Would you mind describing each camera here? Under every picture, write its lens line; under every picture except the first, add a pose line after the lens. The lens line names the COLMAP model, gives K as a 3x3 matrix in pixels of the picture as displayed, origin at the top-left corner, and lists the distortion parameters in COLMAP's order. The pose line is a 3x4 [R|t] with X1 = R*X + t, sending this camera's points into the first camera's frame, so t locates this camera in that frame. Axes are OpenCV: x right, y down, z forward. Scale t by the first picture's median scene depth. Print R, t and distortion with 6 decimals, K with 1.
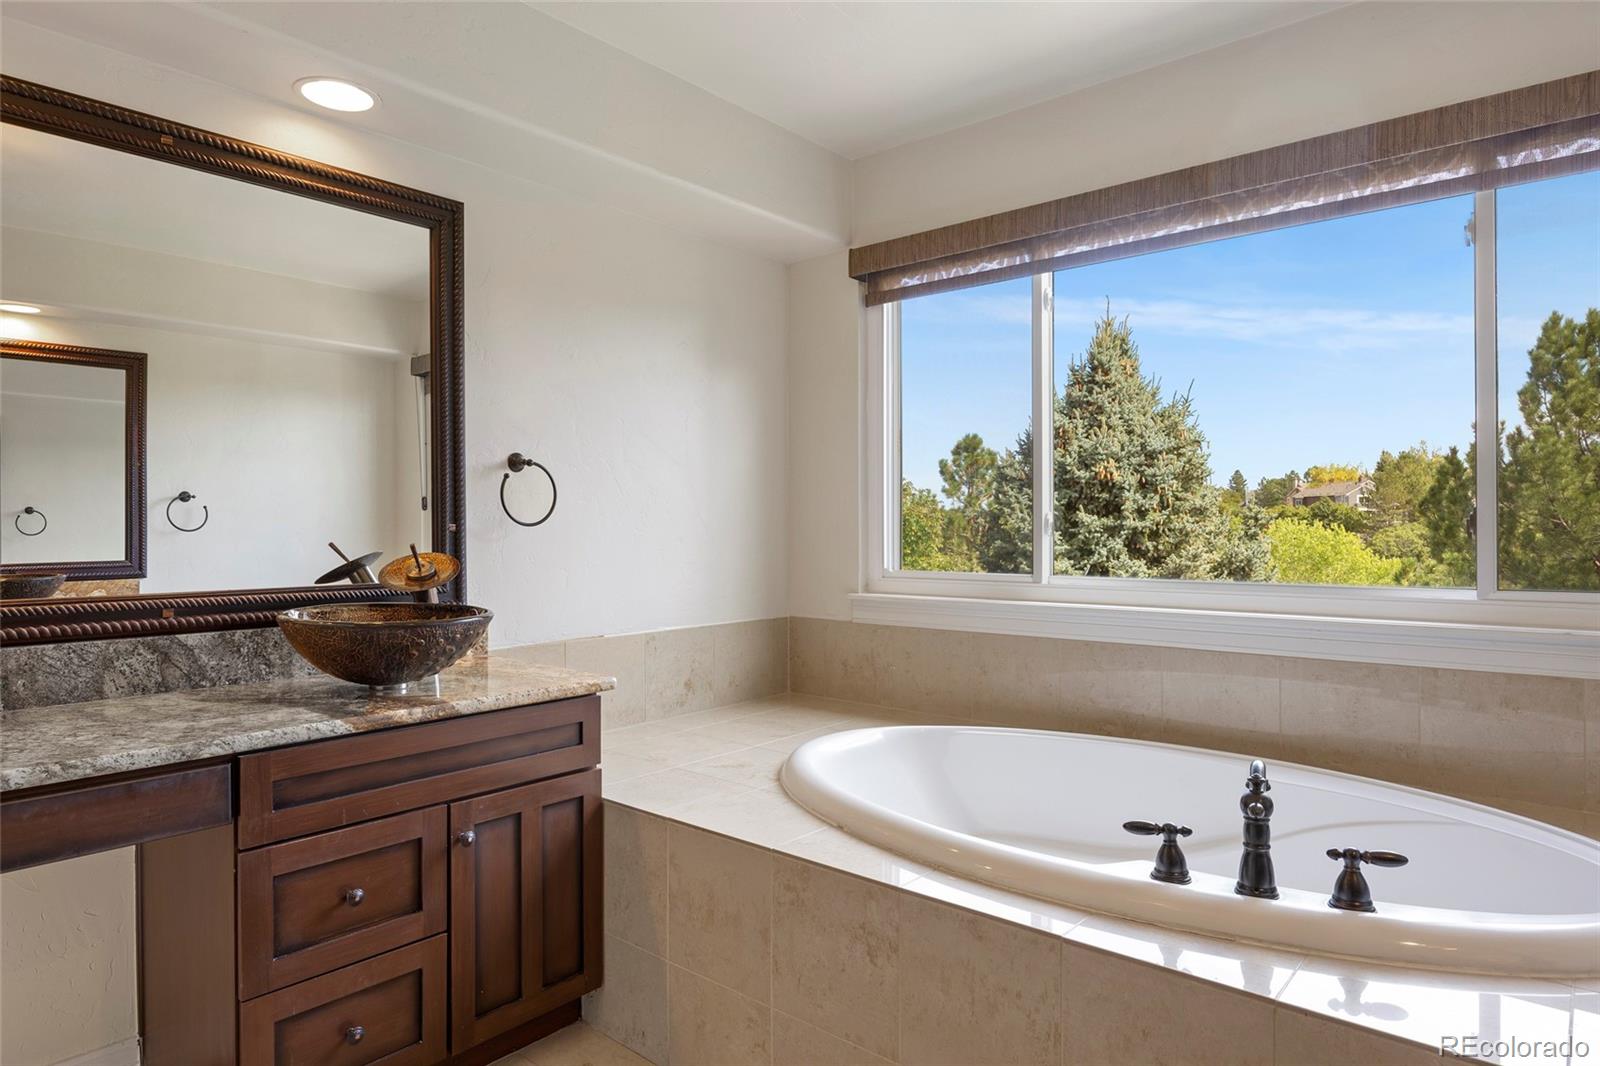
lens RADIAL K [[946.4, 0, 800.2], [0, 946.4, 531.4], [0, 0, 1]] dist [-0.006722, -0.001664]
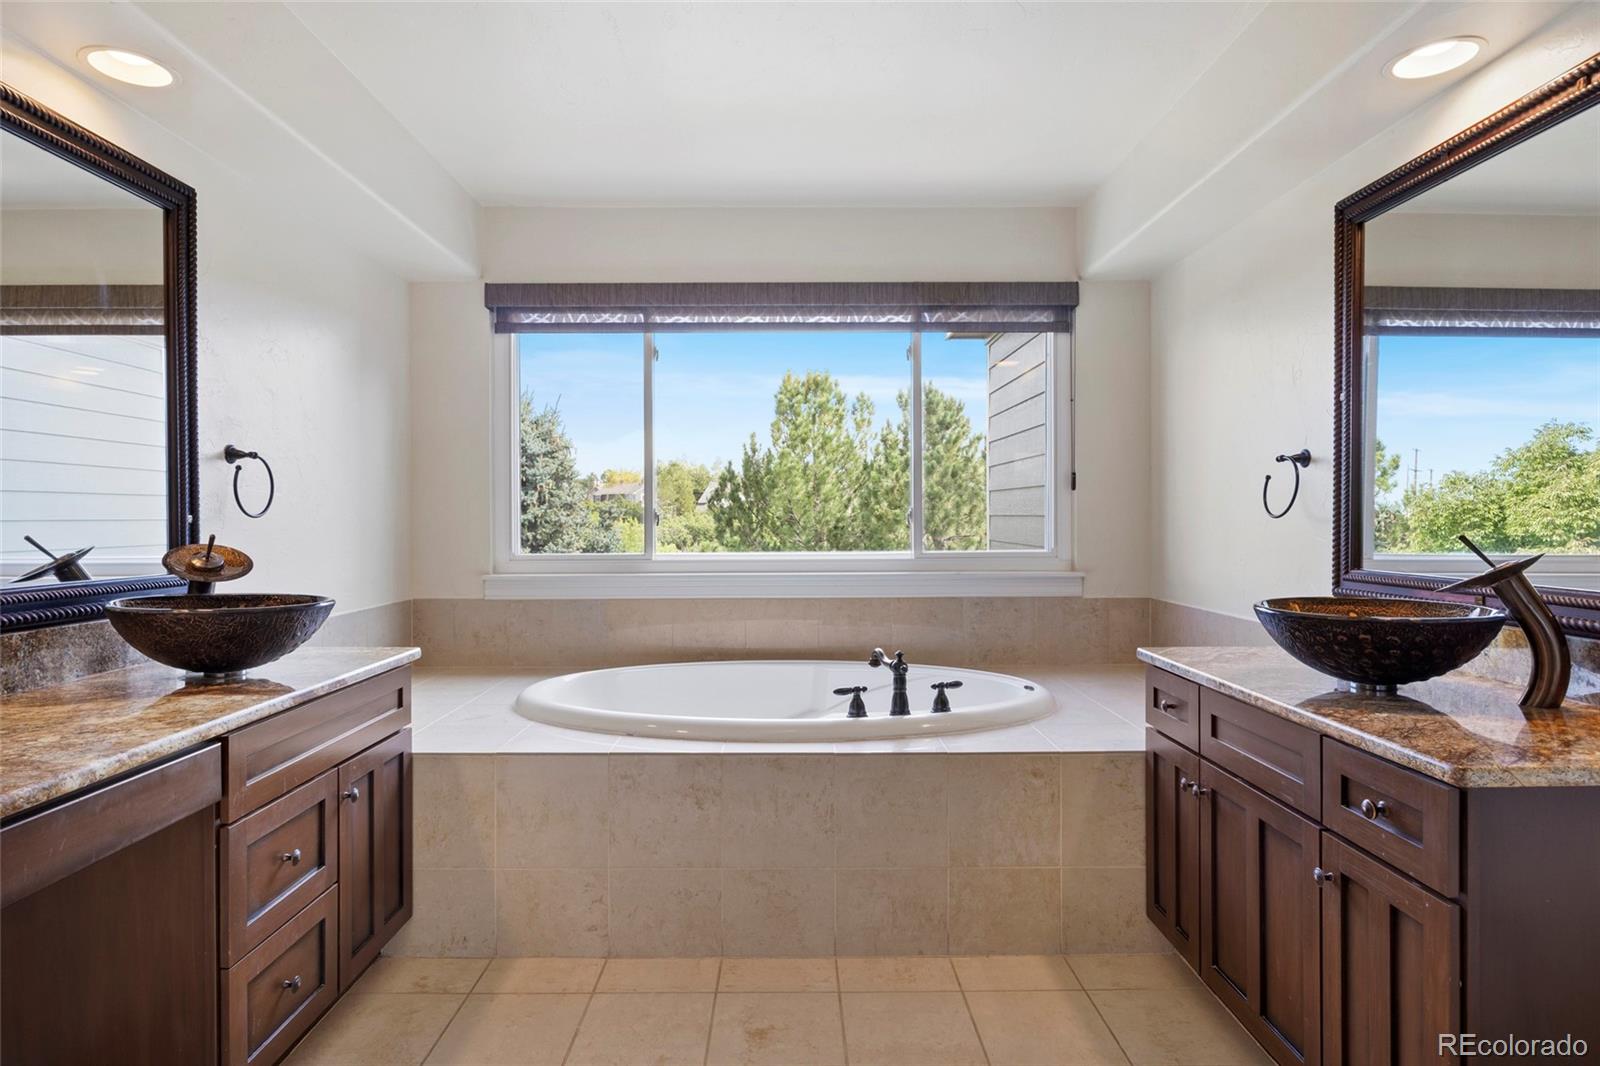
lens RADIAL K [[864.5, 0, 800.4], [0, 864.5, 526.9], [0, 0, 1]] dist [-0.005493, 0.000052]
pose [[0.754459, -0.007405, 0.656306, -0.472197], [0.005133, 0.999972, 0.005381, 0.002685], [-0.656327, -0.000691, 0.754476, -0.092282]]
